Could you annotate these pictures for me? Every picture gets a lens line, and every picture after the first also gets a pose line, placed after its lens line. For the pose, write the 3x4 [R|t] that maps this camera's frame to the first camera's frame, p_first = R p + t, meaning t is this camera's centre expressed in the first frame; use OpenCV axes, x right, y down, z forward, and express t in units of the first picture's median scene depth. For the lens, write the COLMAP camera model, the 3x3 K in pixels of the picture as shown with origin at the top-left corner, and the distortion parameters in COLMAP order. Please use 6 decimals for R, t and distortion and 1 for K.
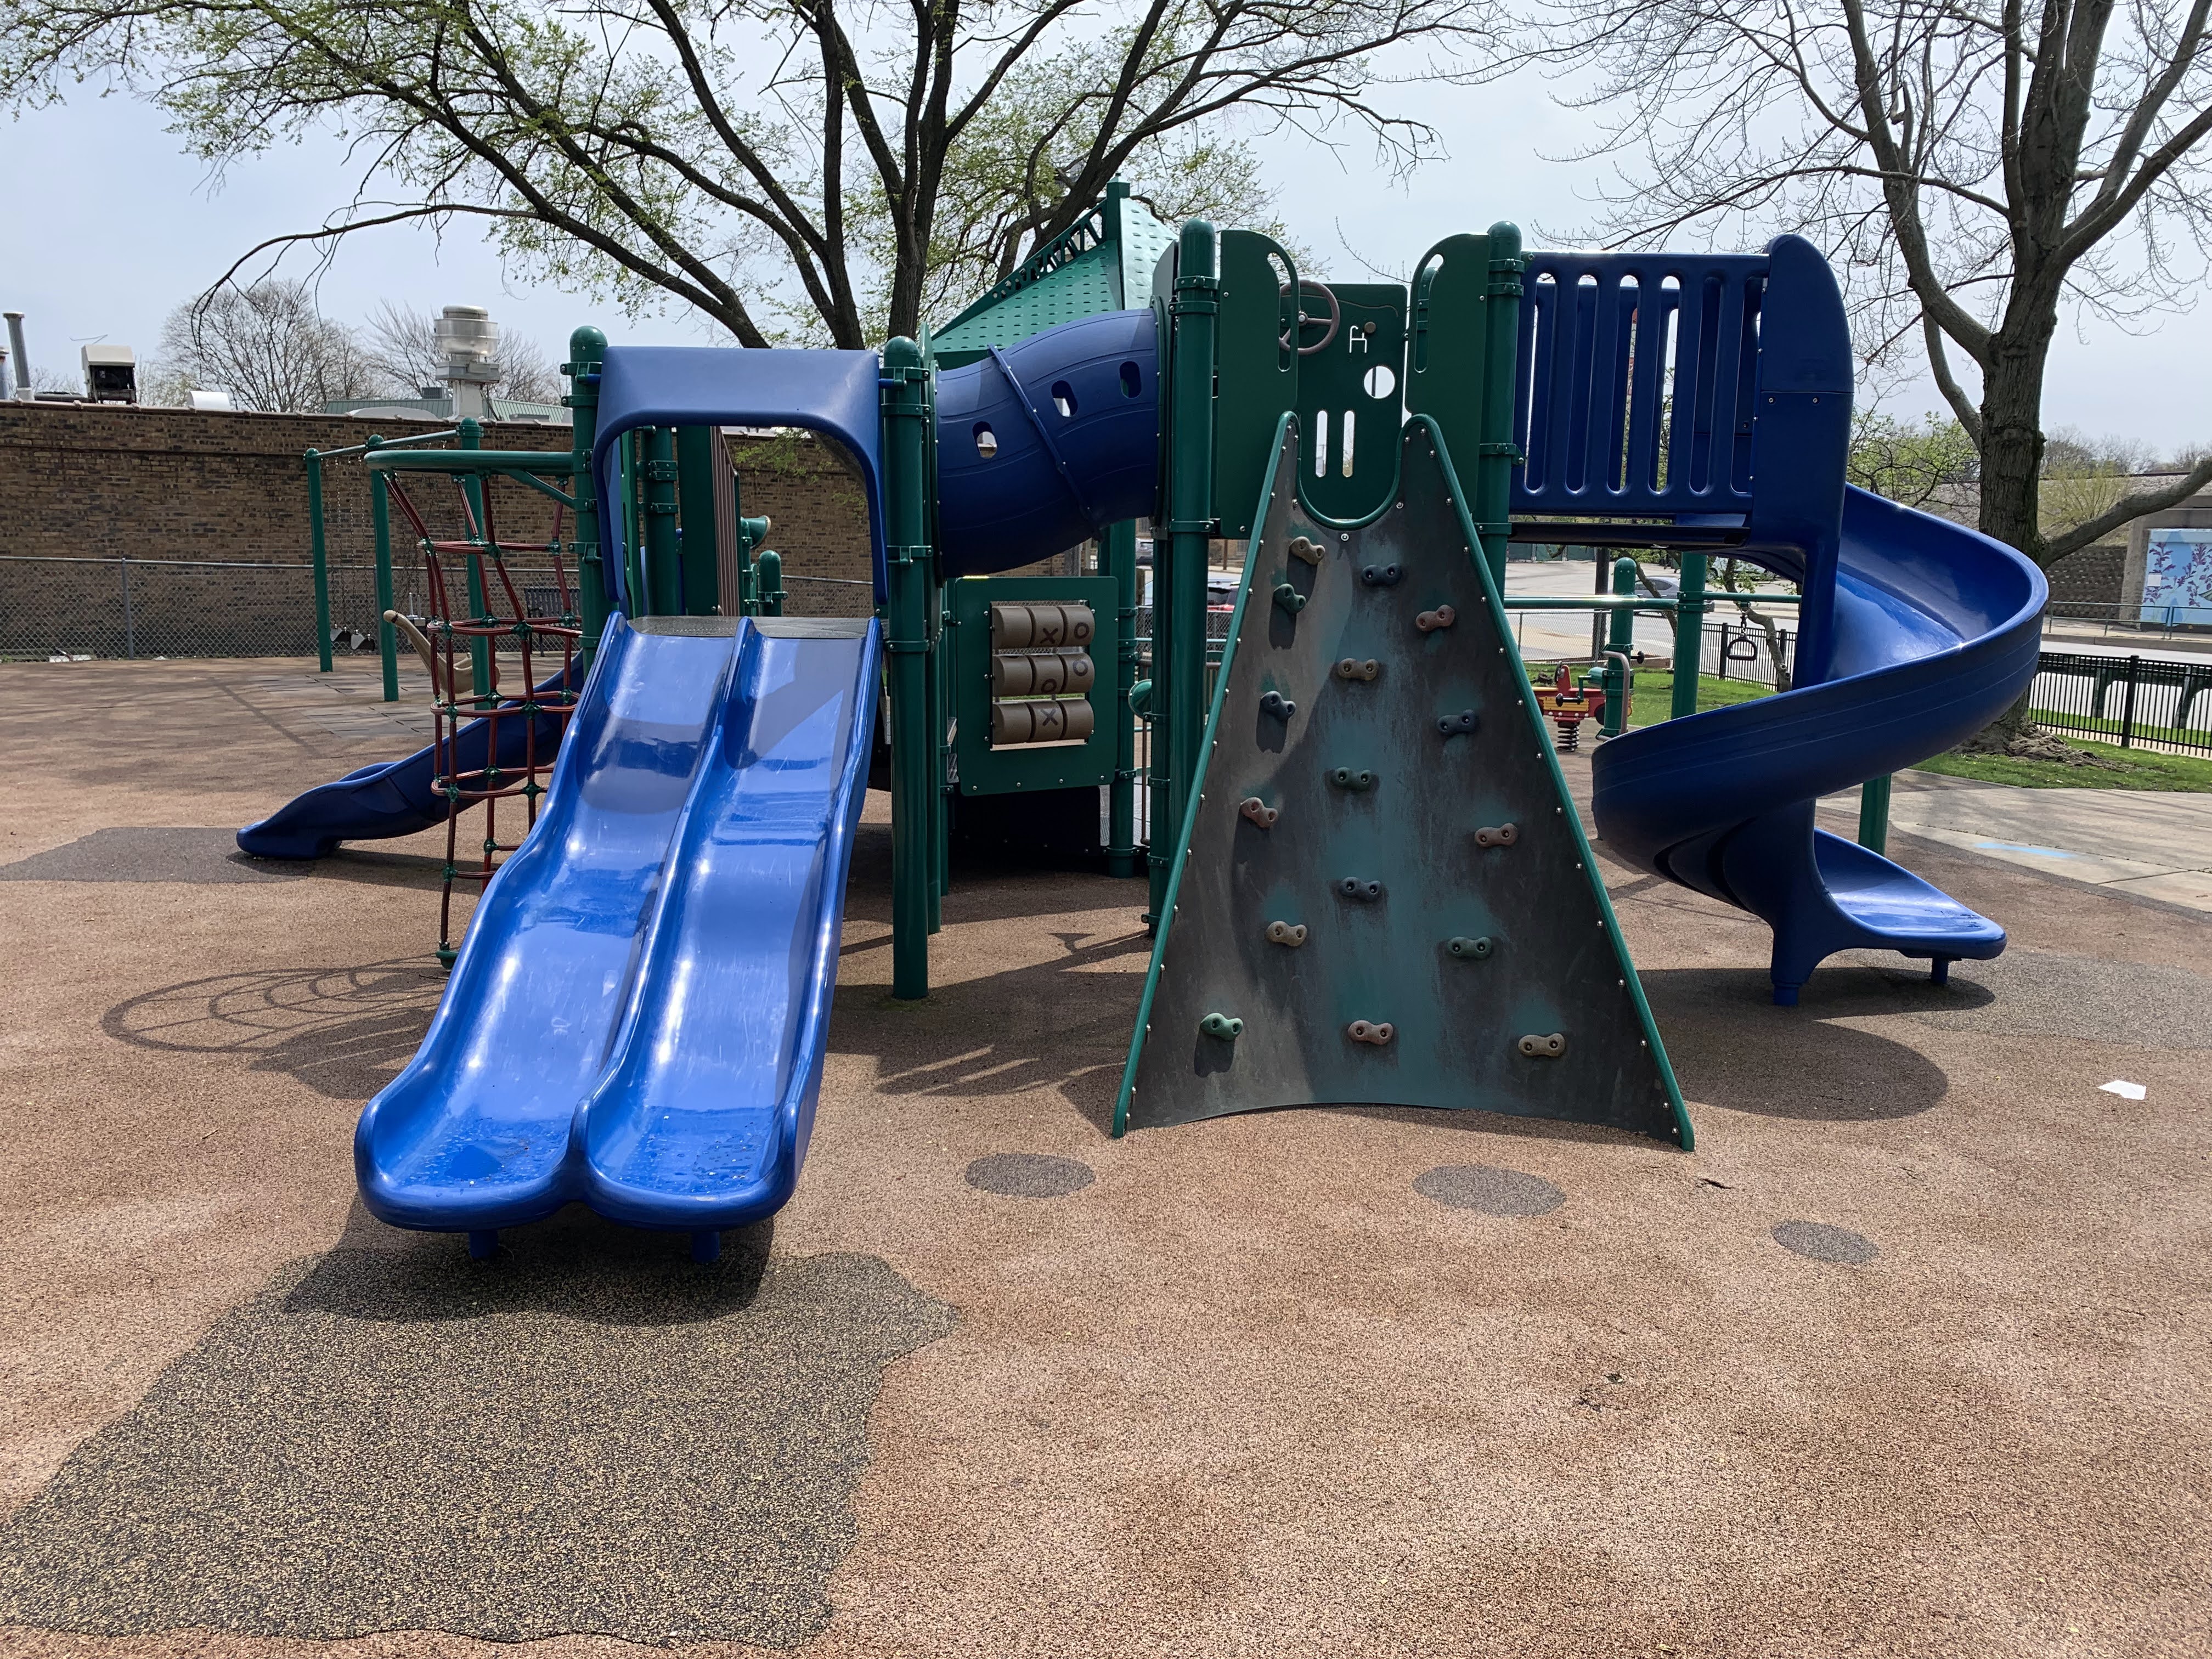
lens RADIAL K [[1661.6, 0, 1100.8], [0, 1661.6, 807.4], [0, 0, 1]] dist [0.059337, -0.001094]
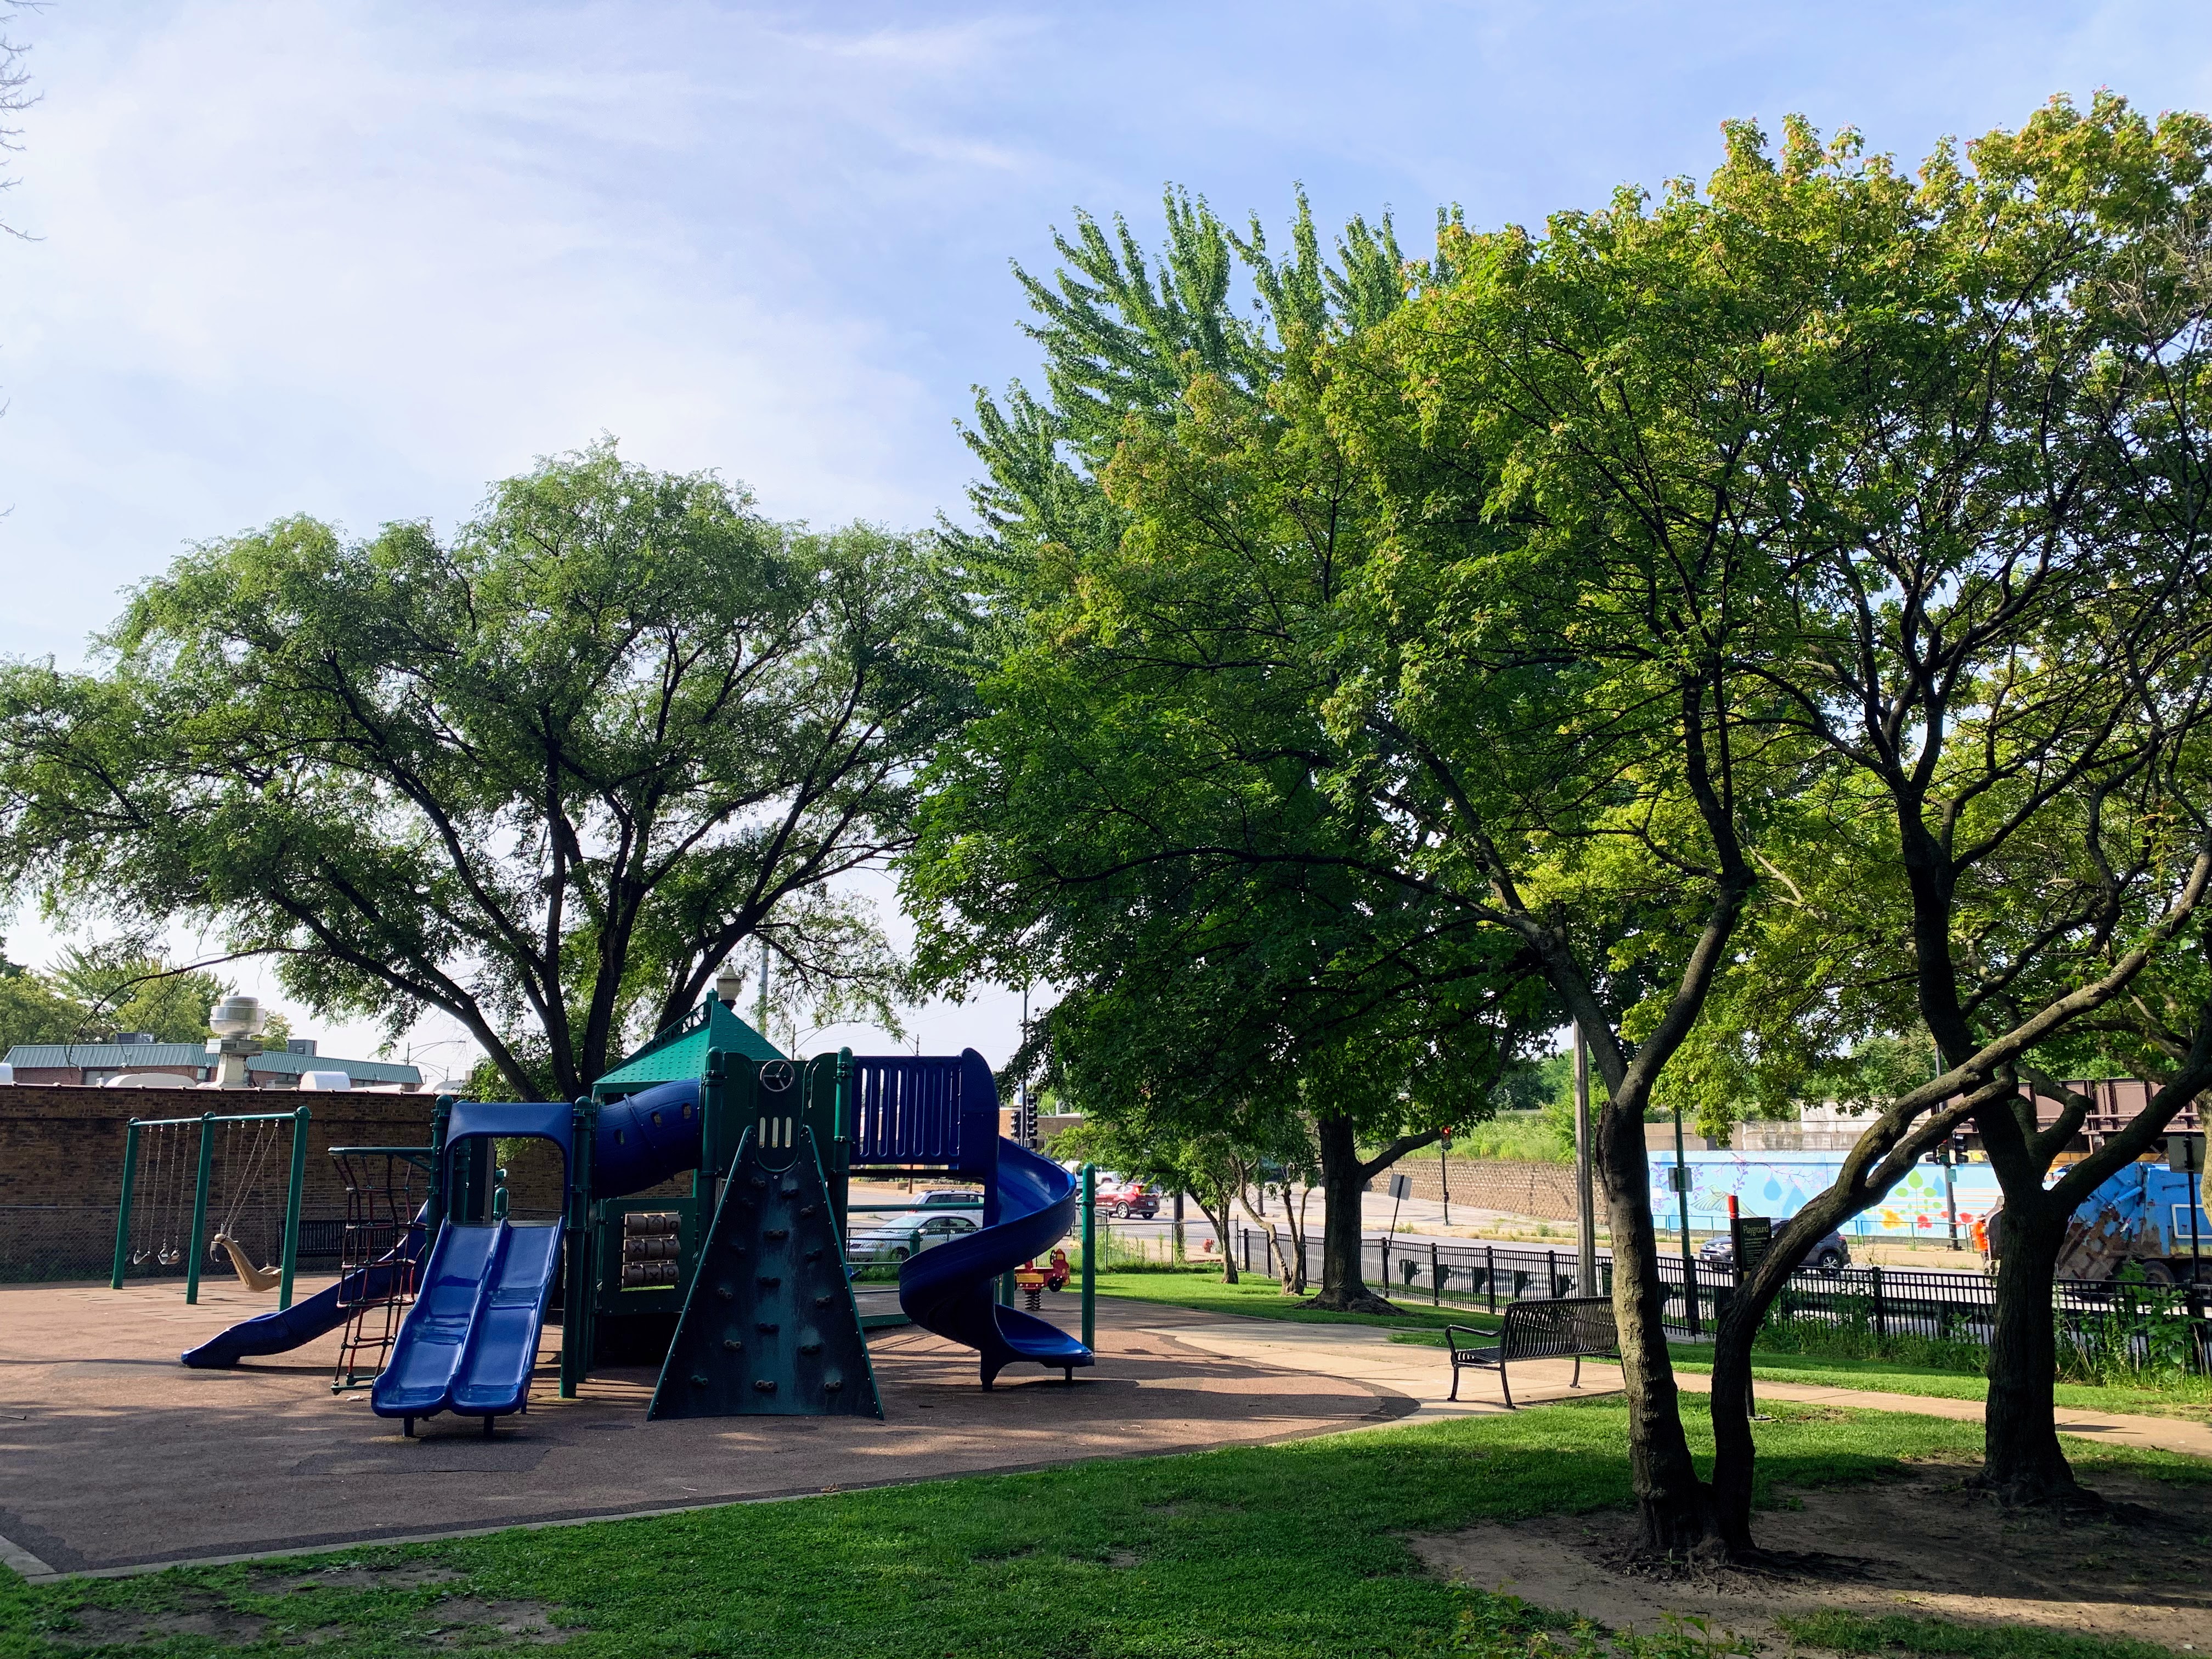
lens RADIAL K [[1683.8, 0, 1126.3], [0, 1683.8, 802.4], [0, 0, 1]] dist [0.010139, -0.008444]
pose [[0.983416, 0.025861, 0.179512, 0.208086], [0.041361, 0.931721, -0.360813, 0.245447], [-0.176586, 0.362254, 0.915199, -1.587896]]
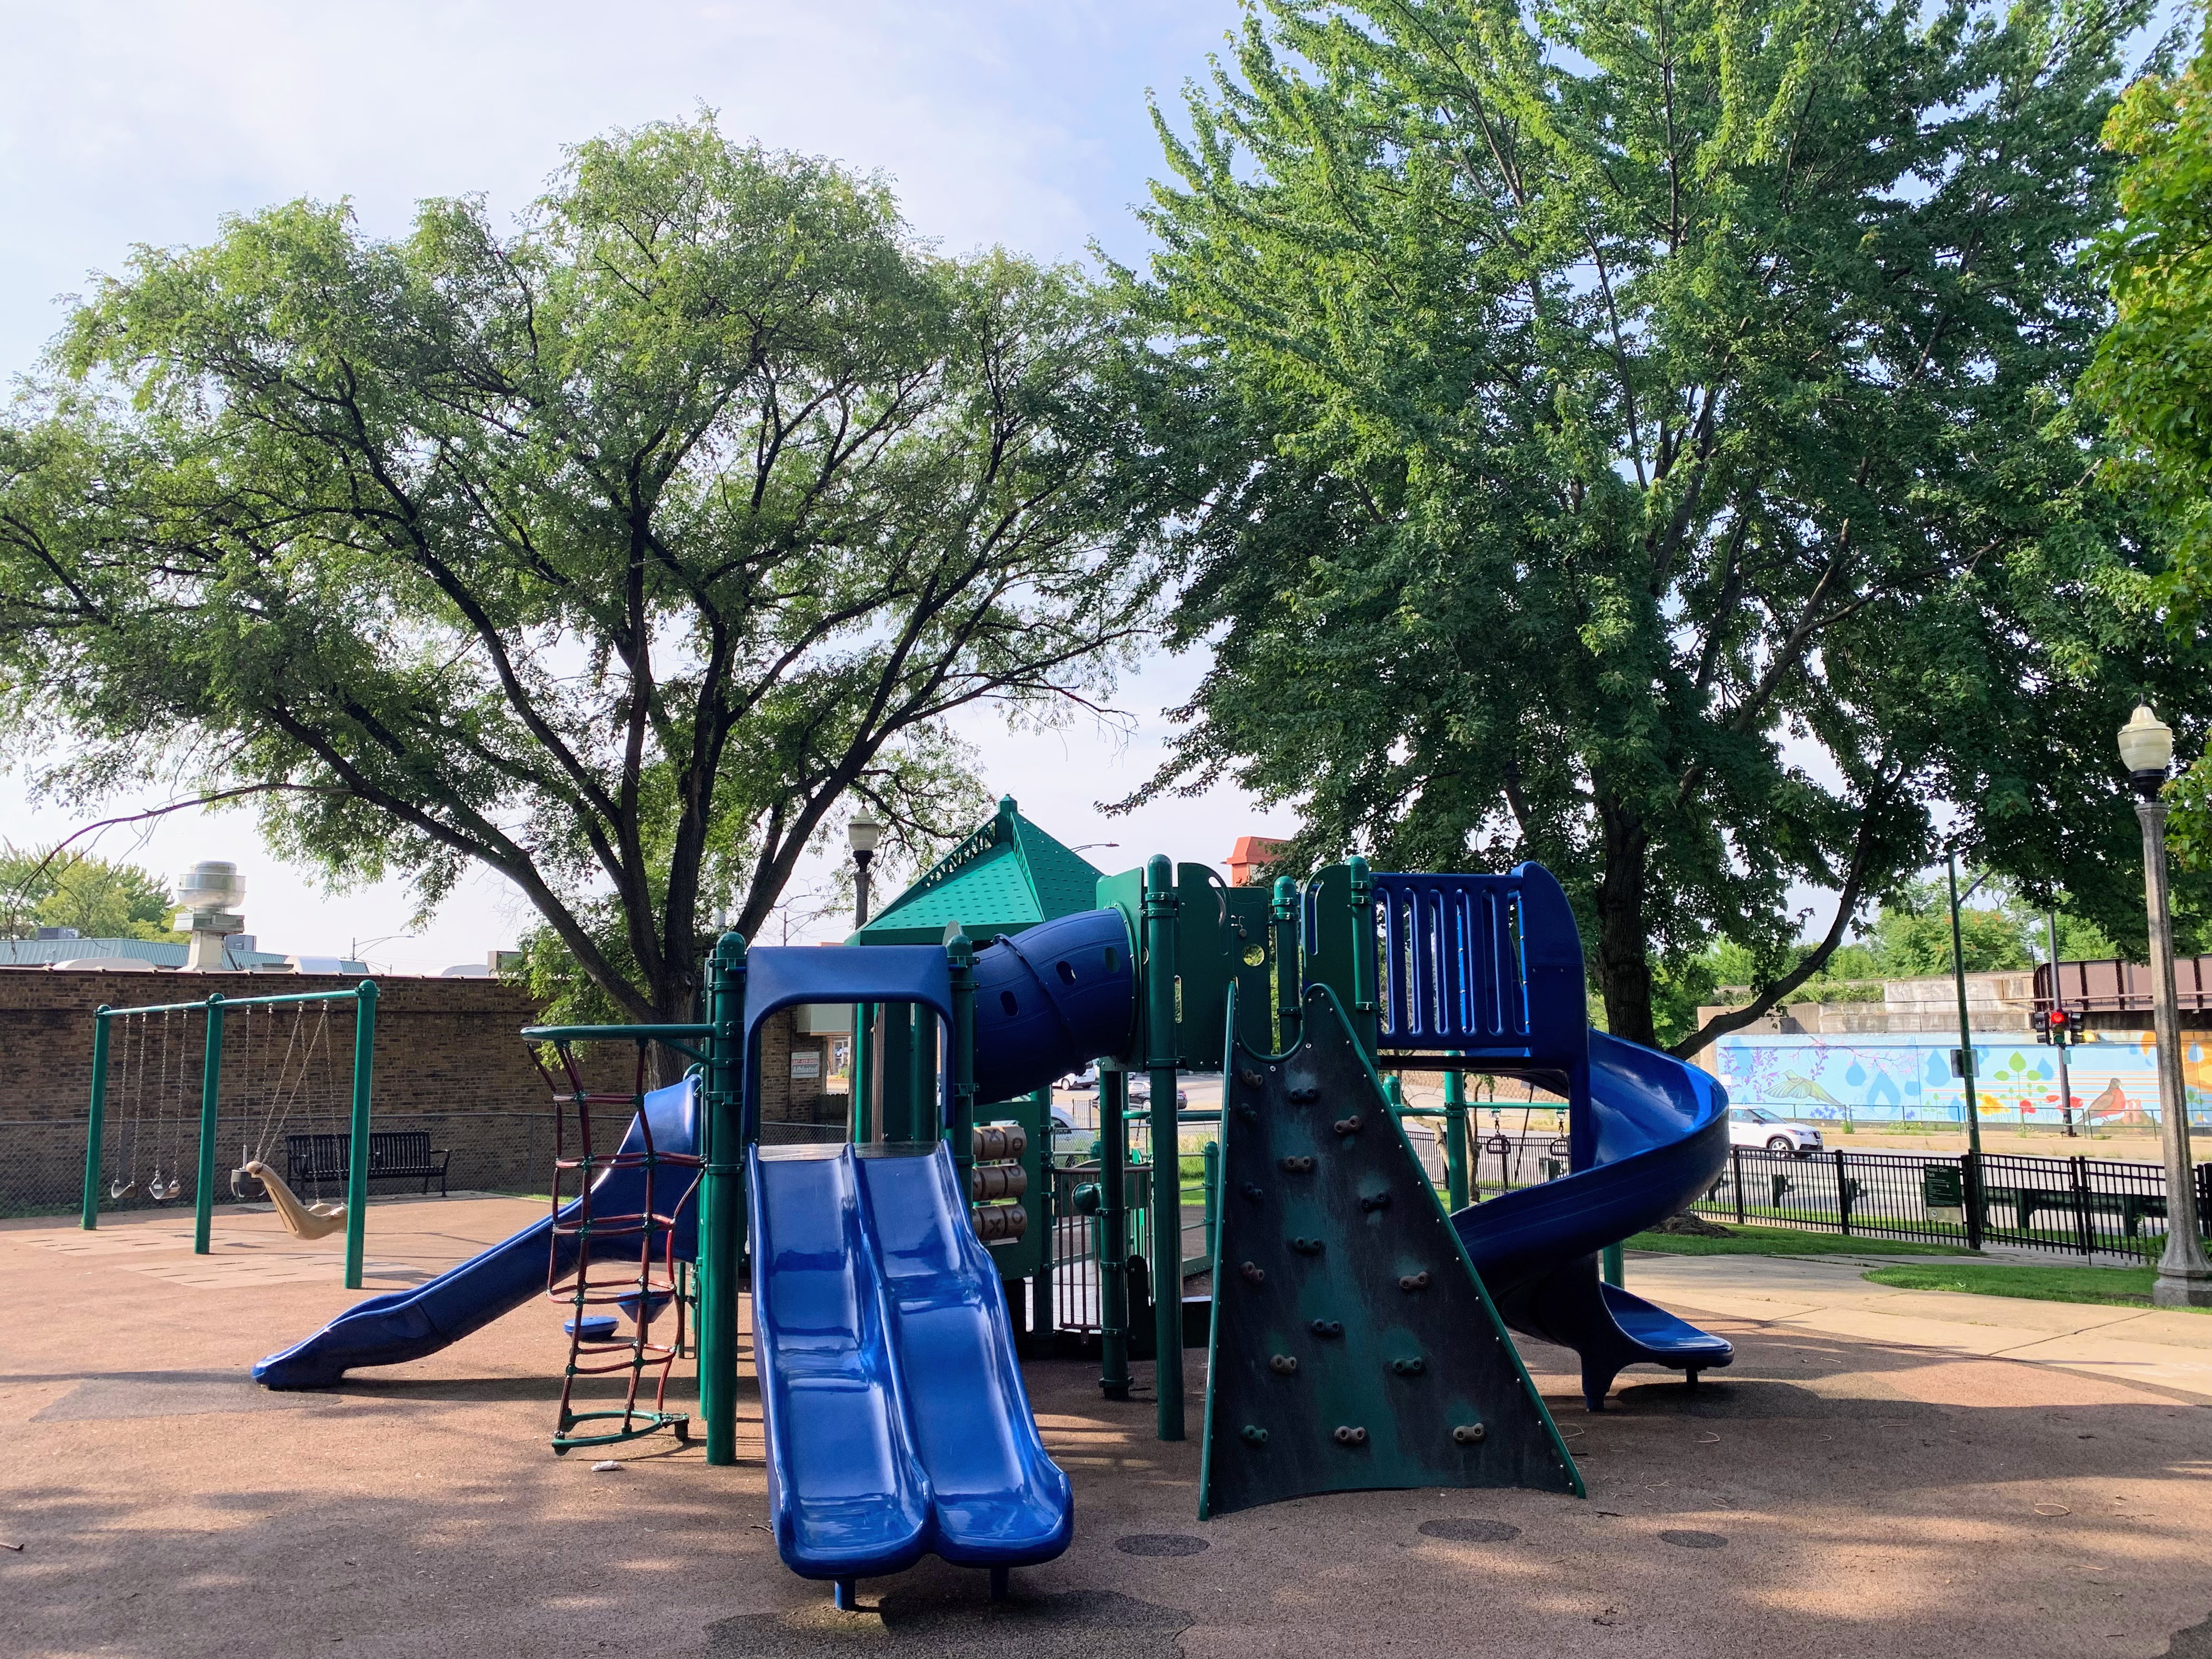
lens RADIAL K [[1679.0, 0, 1115.2], [0, 1679.0, 797.3], [0, 0, 1]] dist [0.014618, -0.008853]
pose [[0.976216, 0.009796, 0.216580, -0.321941], [0.057951, 0.950839, -0.304216, 0.046580], [-0.208913, 0.309532, 0.927656, -0.387991]]
